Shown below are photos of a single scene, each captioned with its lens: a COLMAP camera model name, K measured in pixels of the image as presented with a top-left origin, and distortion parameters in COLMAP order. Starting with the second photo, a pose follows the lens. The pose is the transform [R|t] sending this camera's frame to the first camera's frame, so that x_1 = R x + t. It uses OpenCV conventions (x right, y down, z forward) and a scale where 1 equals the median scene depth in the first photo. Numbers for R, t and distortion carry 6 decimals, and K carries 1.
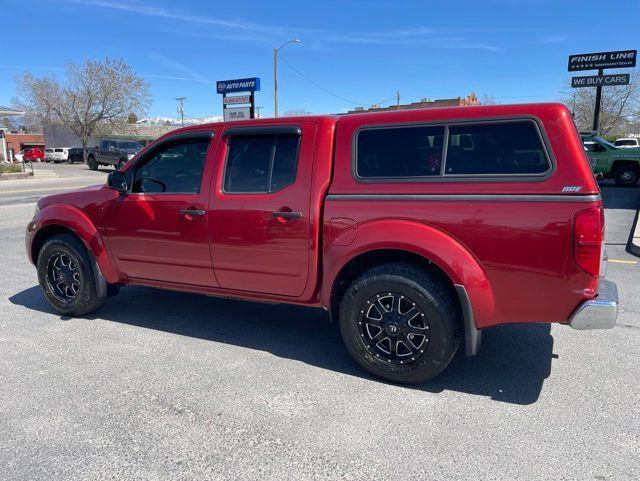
lens RADIAL K [[484.4, 0, 322.1], [0, 484.4, 242.0], [0, 0, 1]] dist [0.071465, -0.097240]
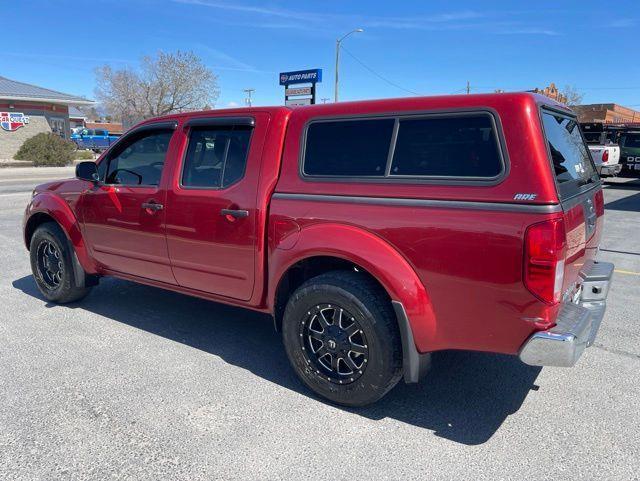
lens RADIAL K [[484.4, 0, 315.5], [0, 484.4, 247.6], [0, 0, 1]] dist [0.071465, -0.097240]
pose [[0.988716, 0.046988, -0.142244, 0.212843], [-0.043238, 0.998634, 0.029343, -0.023682], [0.143428, -0.022862, 0.989397, 0.098045]]
